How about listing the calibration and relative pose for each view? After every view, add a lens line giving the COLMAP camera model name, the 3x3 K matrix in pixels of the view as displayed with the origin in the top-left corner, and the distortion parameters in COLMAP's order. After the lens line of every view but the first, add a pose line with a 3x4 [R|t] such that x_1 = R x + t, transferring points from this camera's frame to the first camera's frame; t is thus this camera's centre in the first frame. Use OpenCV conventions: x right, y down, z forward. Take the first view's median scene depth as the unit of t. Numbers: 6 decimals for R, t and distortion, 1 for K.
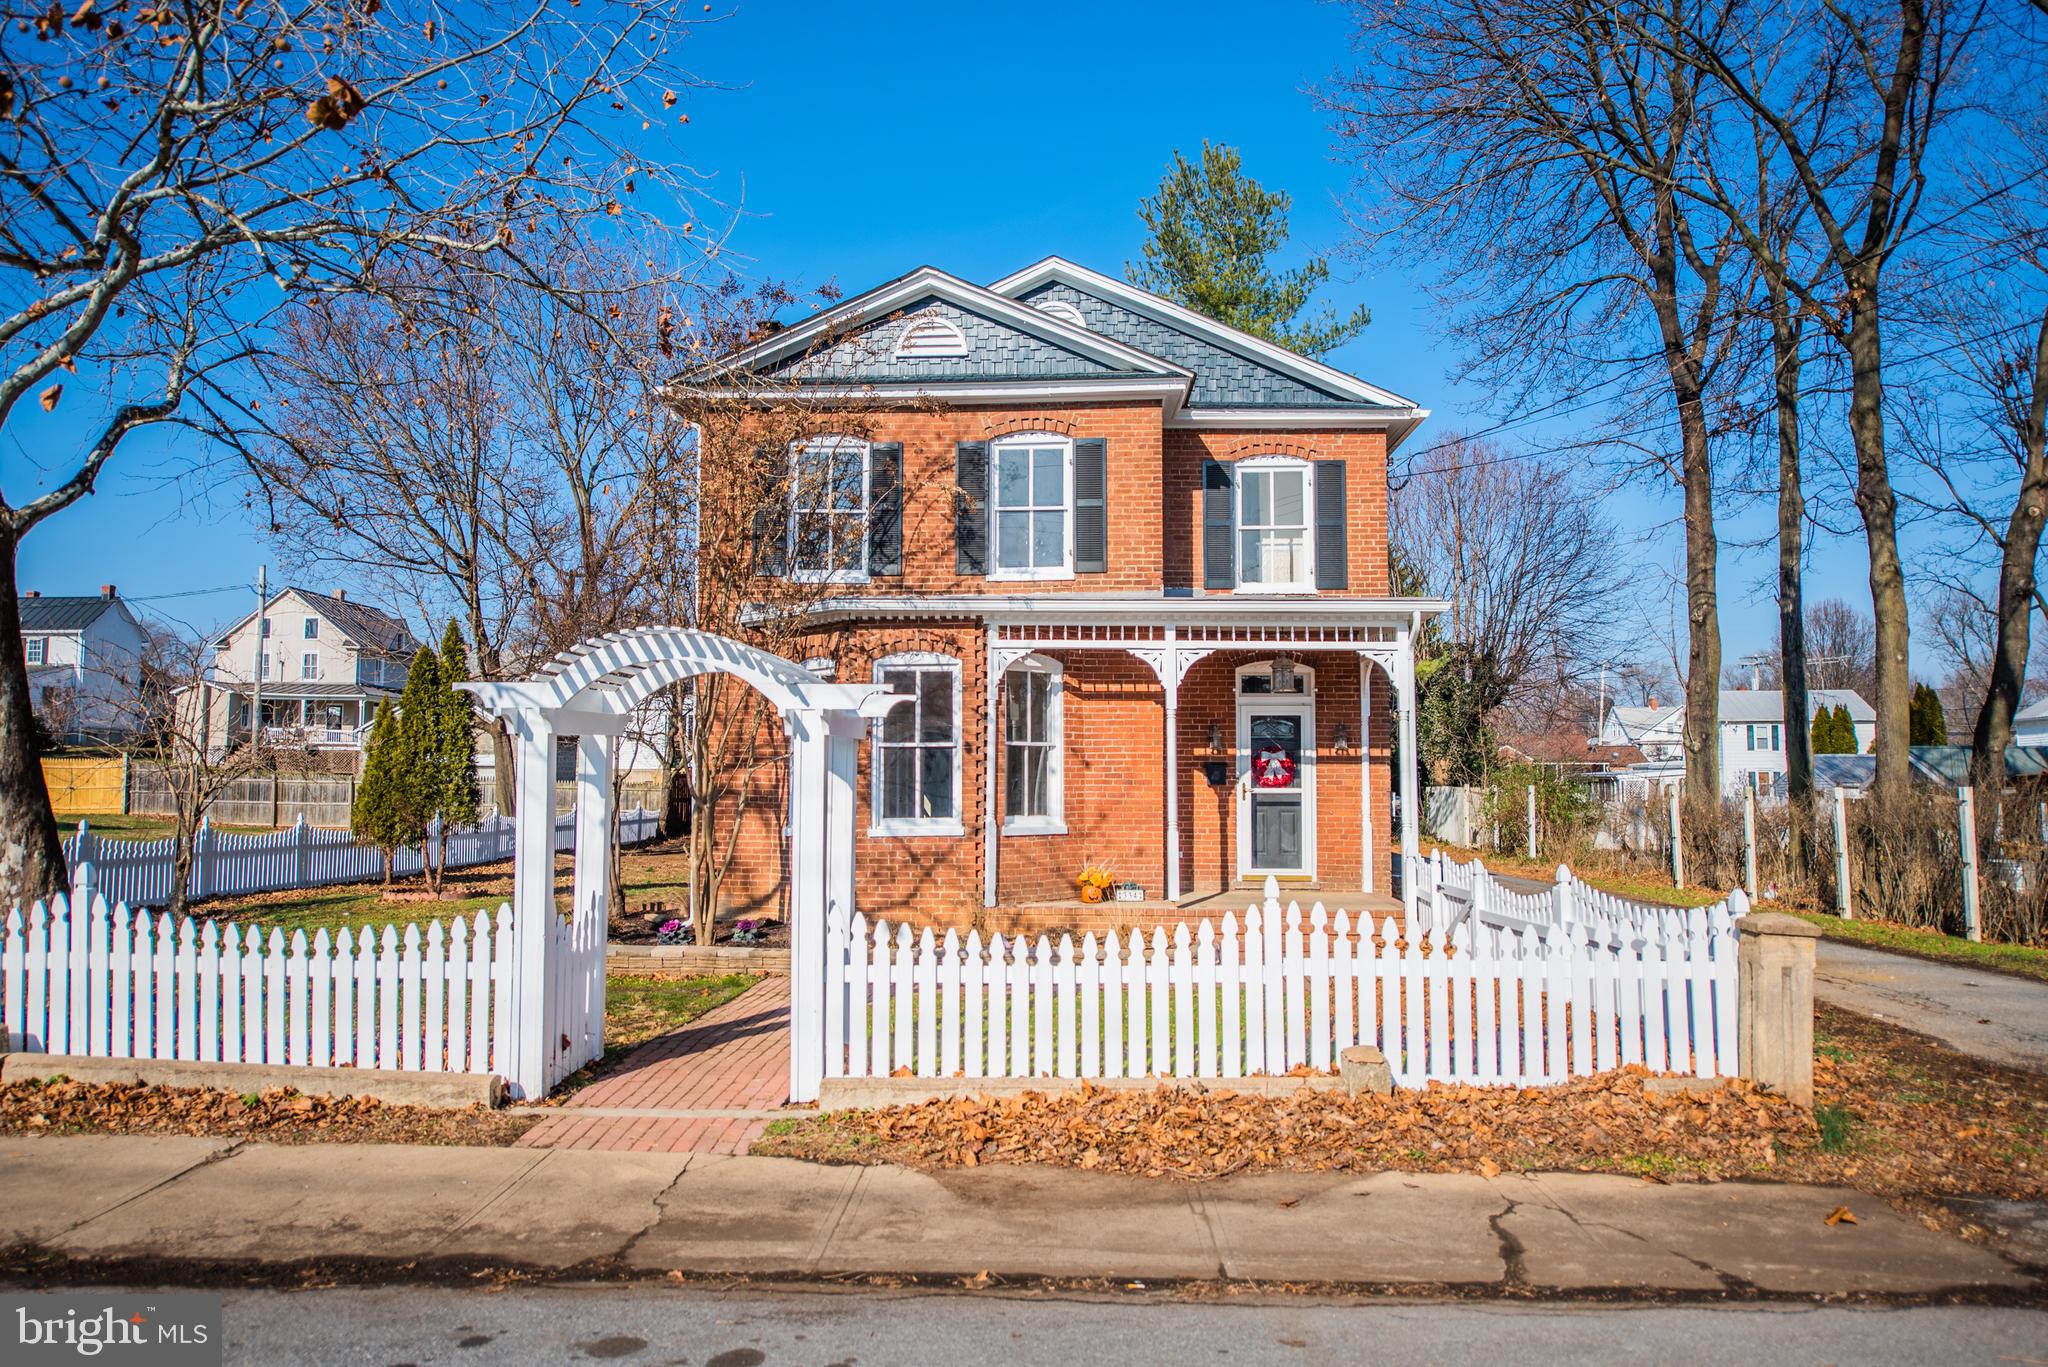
lens RADIAL K [[1411.6, 0, 1024.0], [0, 1411.6, 683.5], [0, 0, 1]] dist [0.000575, -0.000119]
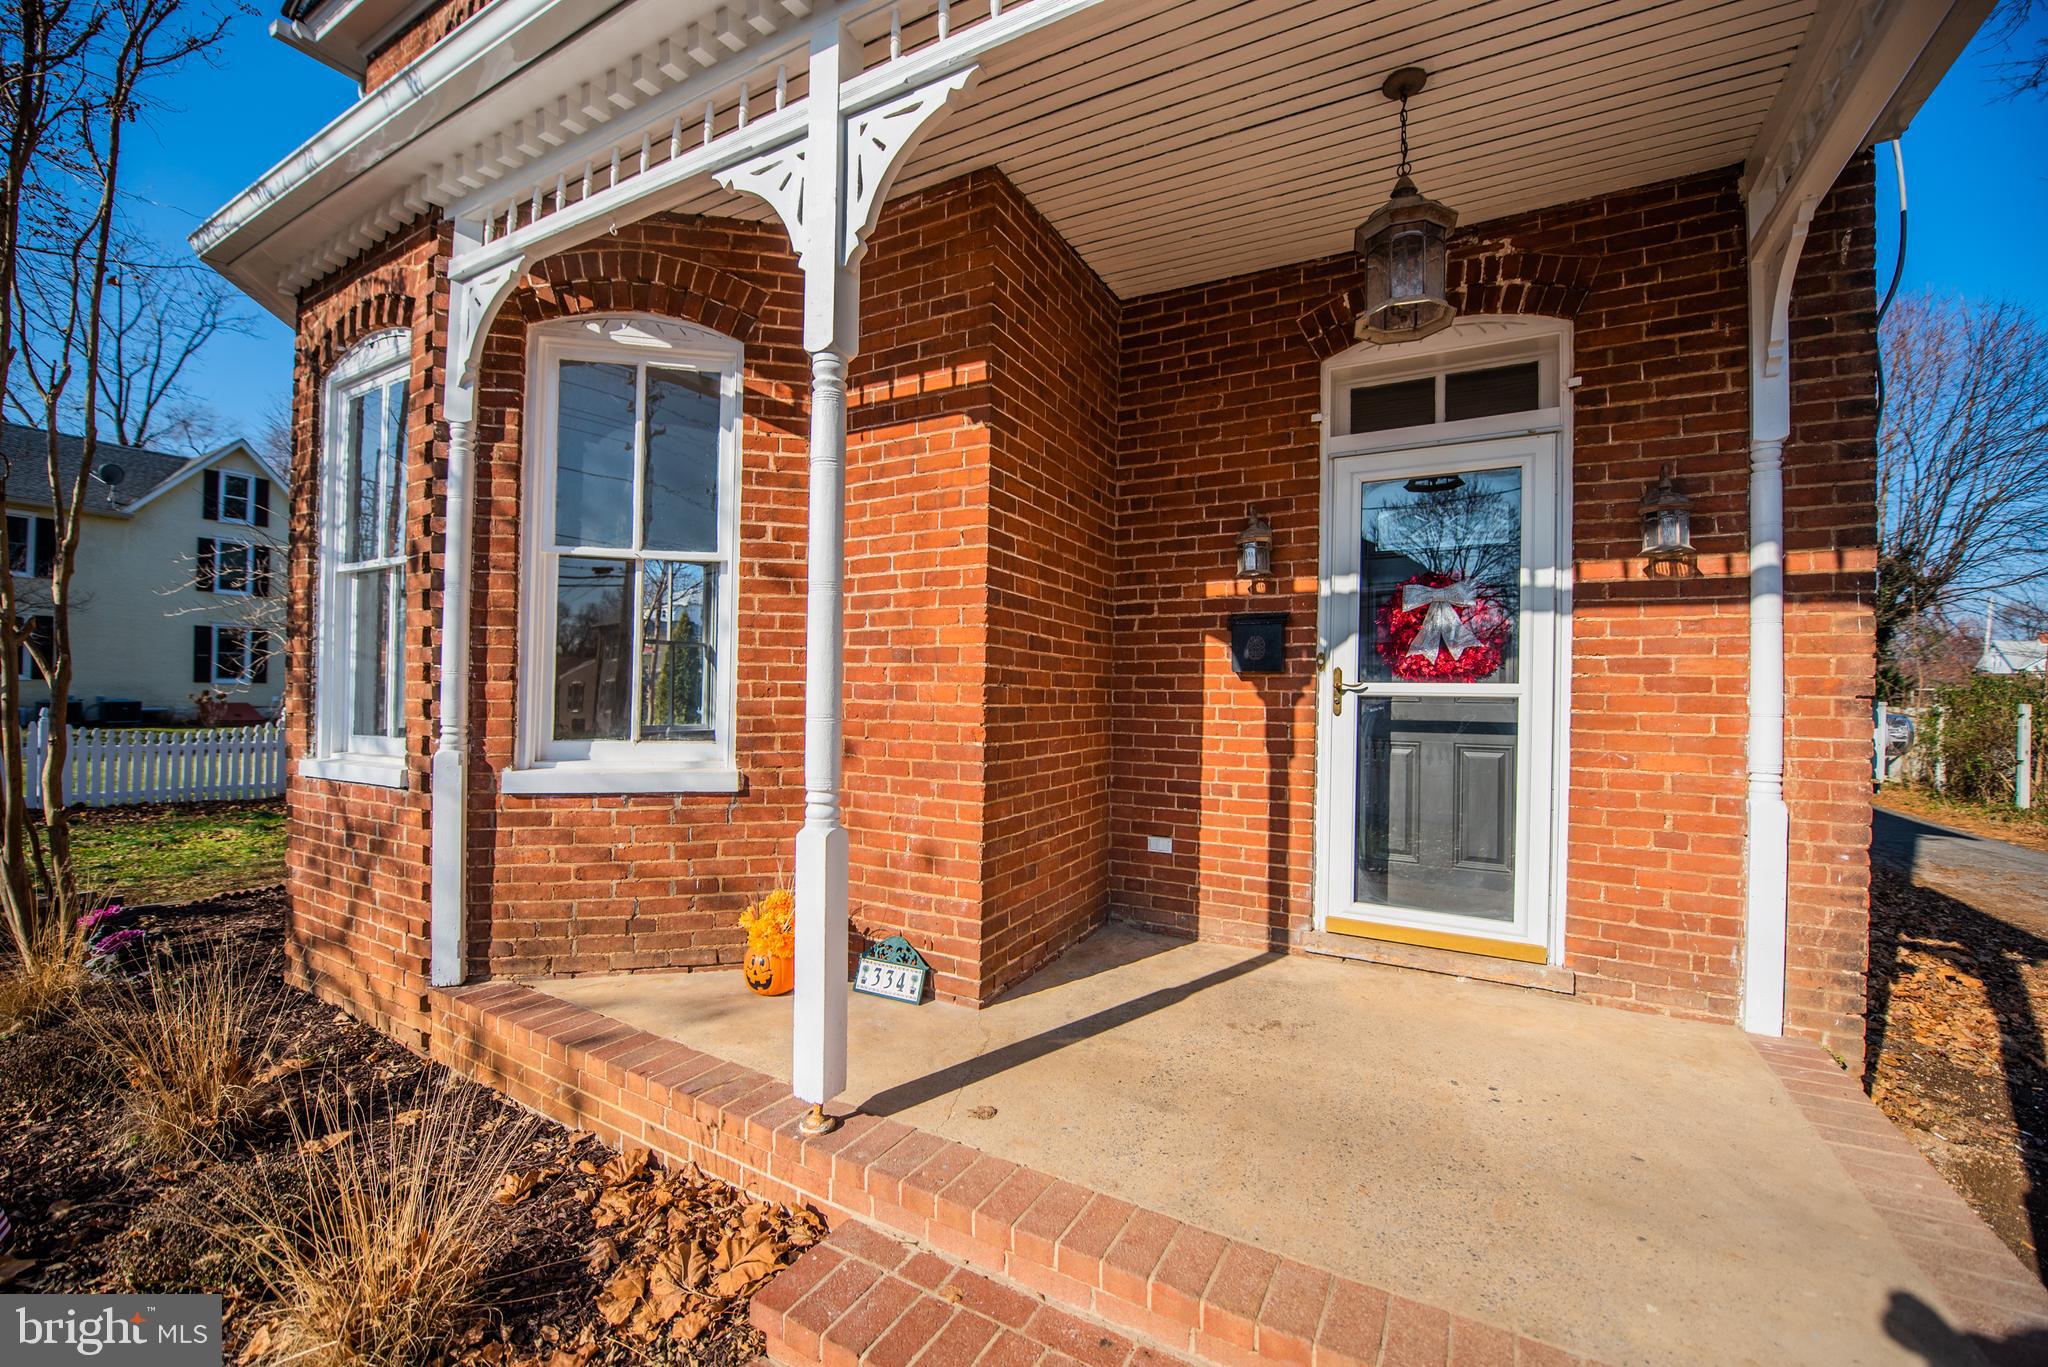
lens RADIAL K [[812.6, 0, 1023.1], [0, 812.6, 689.2], [0, 0, 1]] dist [-0.019448, -0.000068]
pose [[0.888306, 0.009616, -0.459152, 0.180527], [0.017782, 0.998311, 0.055309, 0.063139], [0.458909, -0.057295, 0.886634, 0.779334]]
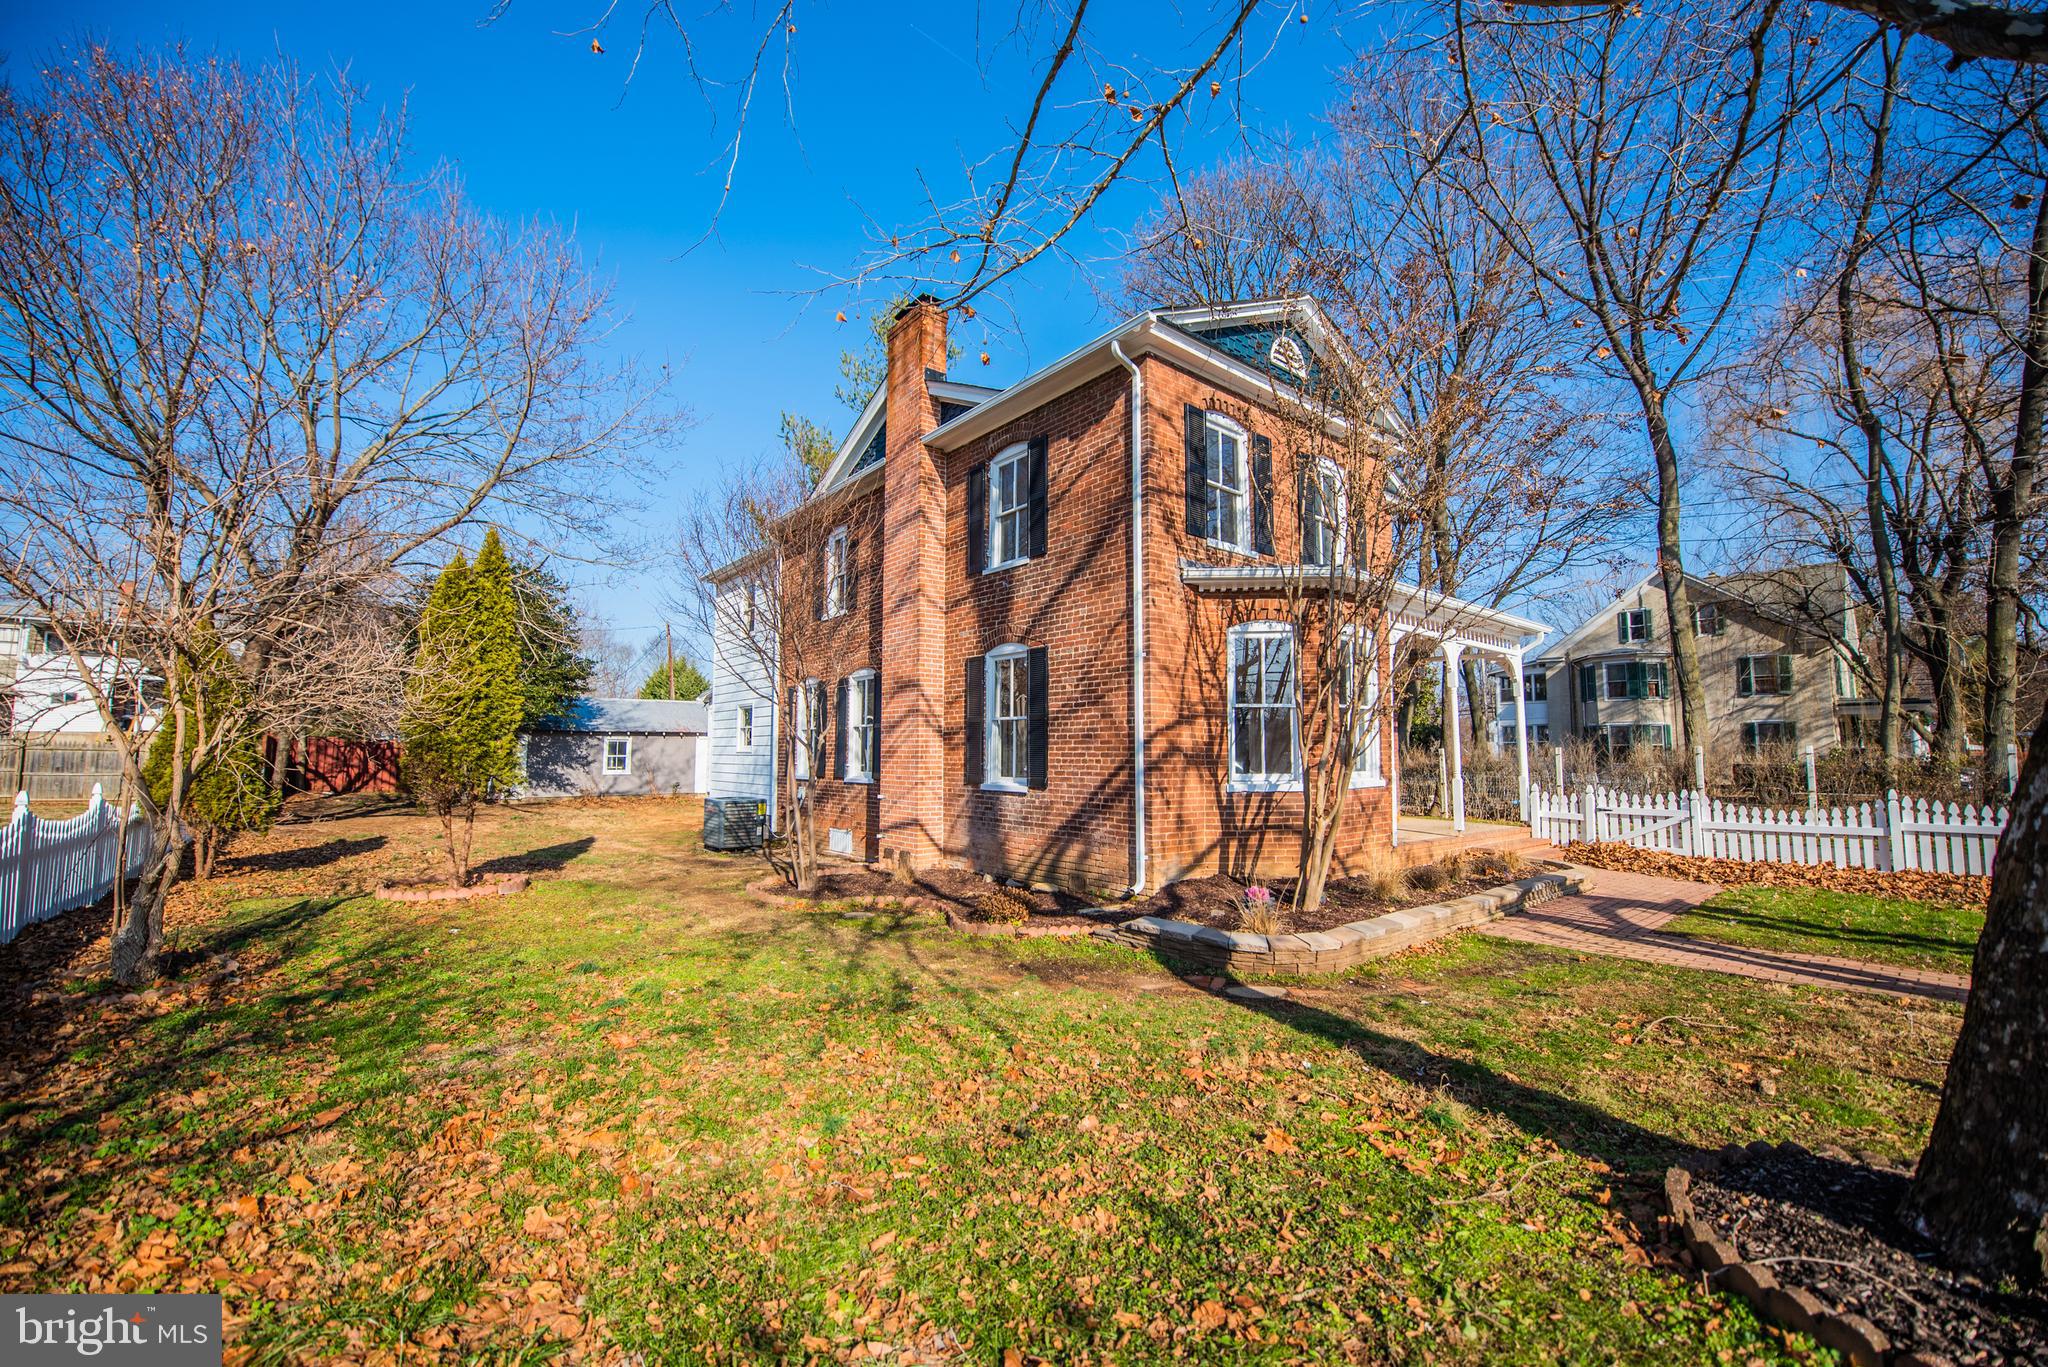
lens RADIAL K [[812.6, 0, 1023.1], [0, 812.6, 689.2], [0, 0, 1]] dist [-0.019448, -0.000068]
pose [[0.764787, 0.046892, 0.642575, -0.617250], [-0.044387, 0.998813, -0.020061, 0.048518], [-0.642752, -0.013180, 0.765961, 0.602583]]
